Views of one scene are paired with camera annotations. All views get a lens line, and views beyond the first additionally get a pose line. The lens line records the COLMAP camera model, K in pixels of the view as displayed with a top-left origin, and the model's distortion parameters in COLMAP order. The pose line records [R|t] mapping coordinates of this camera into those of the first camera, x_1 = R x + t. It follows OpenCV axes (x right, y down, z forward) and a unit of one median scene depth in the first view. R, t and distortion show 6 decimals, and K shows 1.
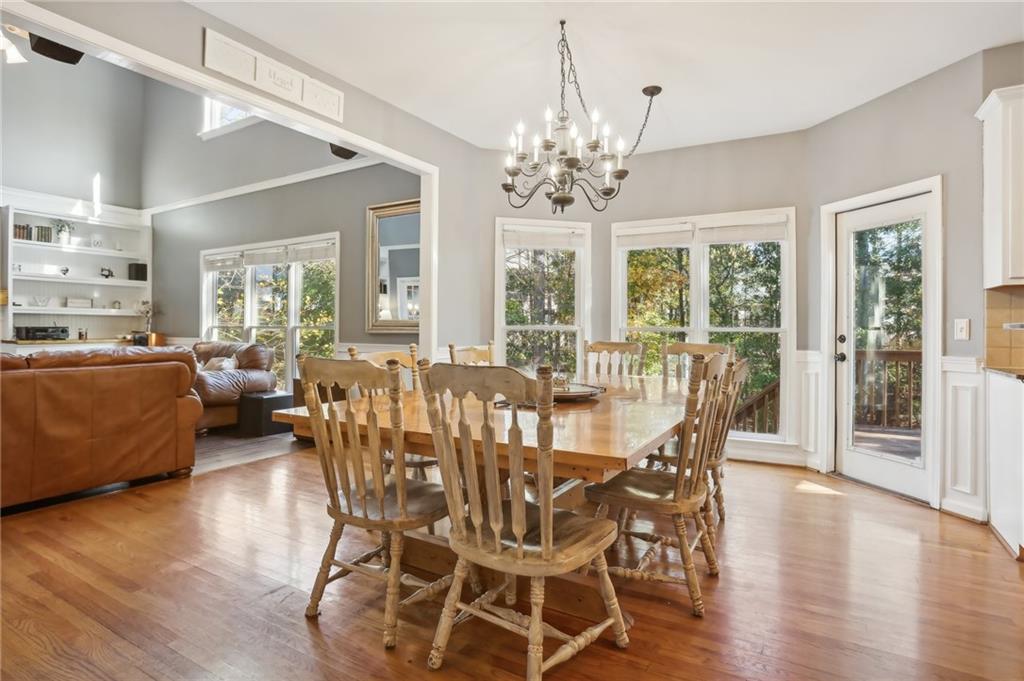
lens RADIAL K [[553.0, 0, 496.2], [0, 553.0, 327.6], [0, 0, 1]] dist [-0.093684, 0.057089]
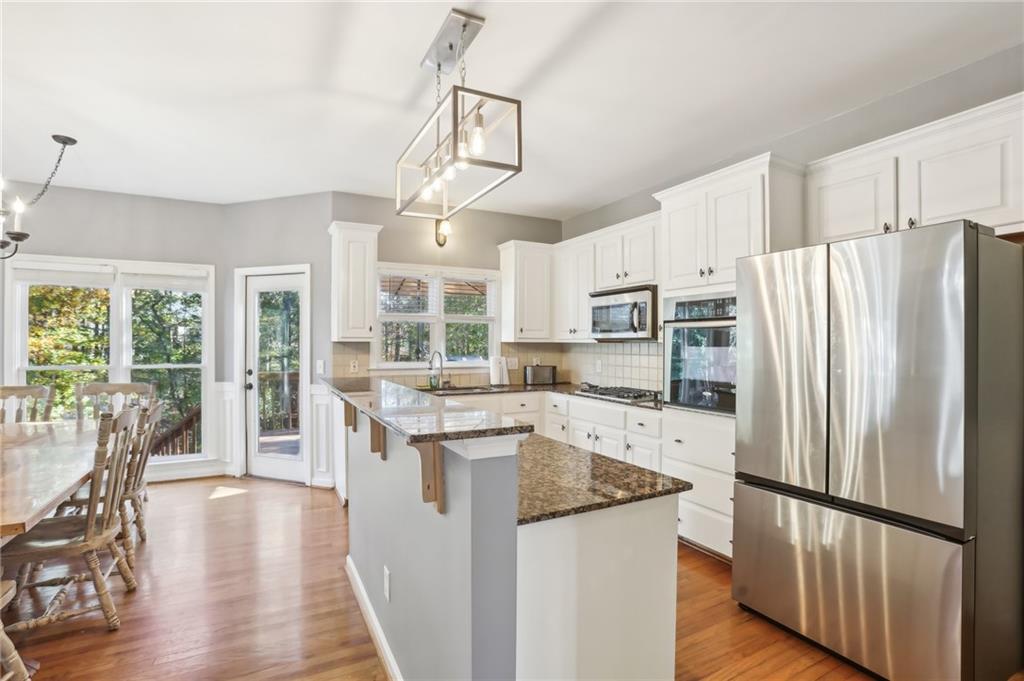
lens RADIAL K [[484.7, 0, 513.4], [0, 484.7, 344.4], [0, 0, 1]] dist [-0.062028, 0.021934]
pose [[0.508737, -0.004431, 0.860910, -0.034865], [0.000496, 0.999988, 0.004855, -0.060842], [-0.860922, -0.002043, 0.508733, -0.169243]]
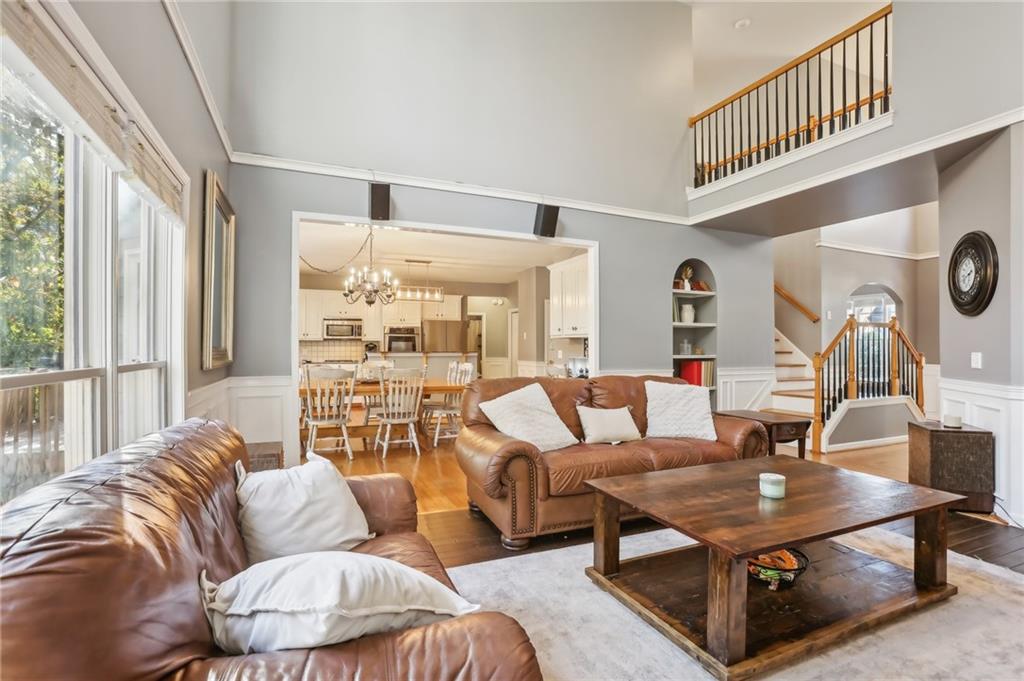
lens RADIAL K [[484.7, 0, 513.4], [0, 484.7, 344.4], [0, 0, 1]] dist [-0.062028, 0.021934]
pose [[-0.814184, 0.000412, 0.580607, -1.314894], [-0.005484, 0.999950, -0.008400, -0.017344], [-0.580581, -0.010023, -0.814141, 1.878626]]
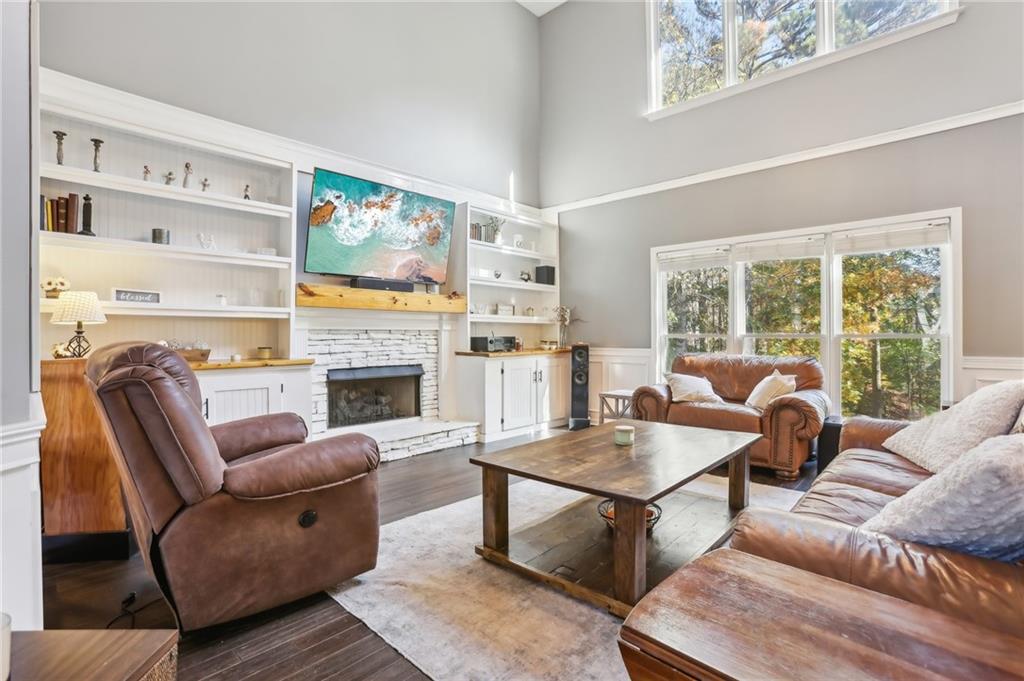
lens RADIAL K [[484.7, 0, 513.4], [0, 484.7, 344.4], [0, 0, 1]] dist [-0.062028, 0.021934]
pose [[0.981644, -0.004957, -0.190656, -1.219592], [0.009396, 0.999705, 0.022389, -0.012289], [0.190489, -0.023770, 0.981402, 0.382759]]
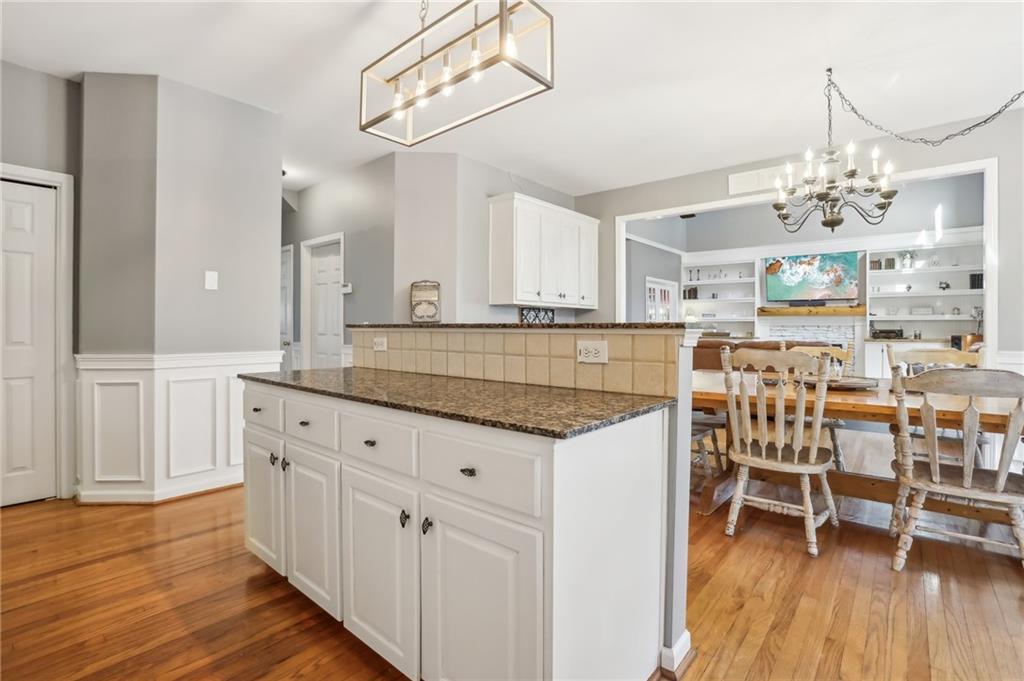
lens RADIAL K [[488.1, 0, 516.8], [0, 488.1, 328.8], [0, 0, 1]] dist [-0.062794, 0.022093]
pose [[-0.139567, -0.004294, -0.990203, 0.978495], [-0.000746, 0.999991, -0.004231, 0.004924], [0.990212, 0.000148, -0.139569, 0.365840]]
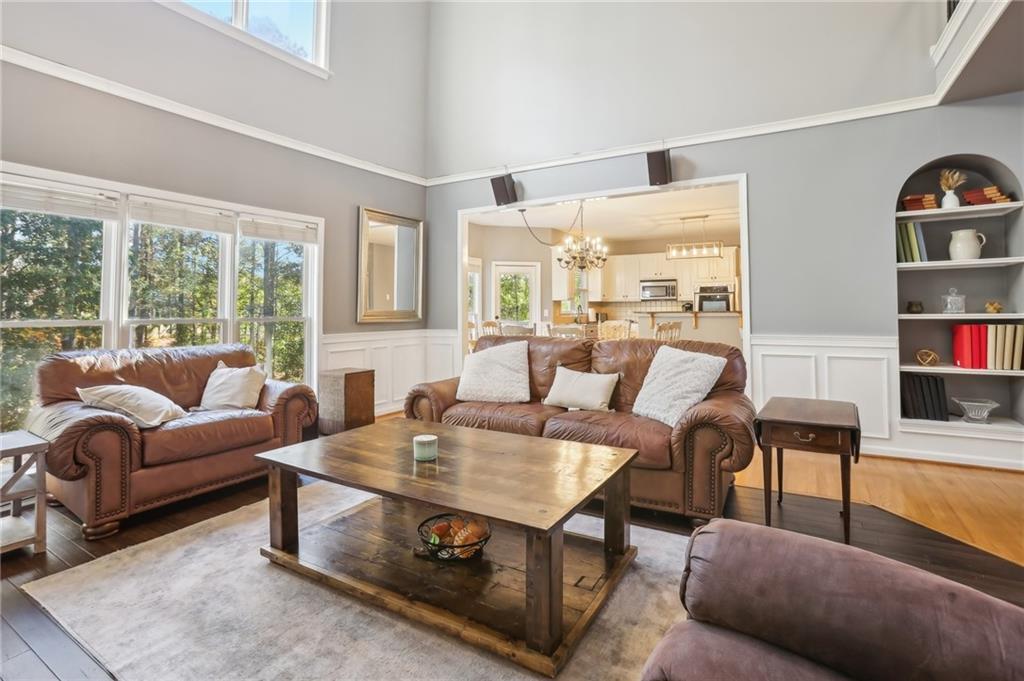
lens RADIAL K [[498.4, 0, 517.9], [0, 498.4, 292.7], [0, 0, 1]] dist [-0.043986, 0.023924]
pose [[-0.018757, 0.033364, 0.999267, -1.860173], [0.009726, 0.999402, -0.033186, -0.017912], [-0.999777, 0.009096, -0.019071, 1.101717]]
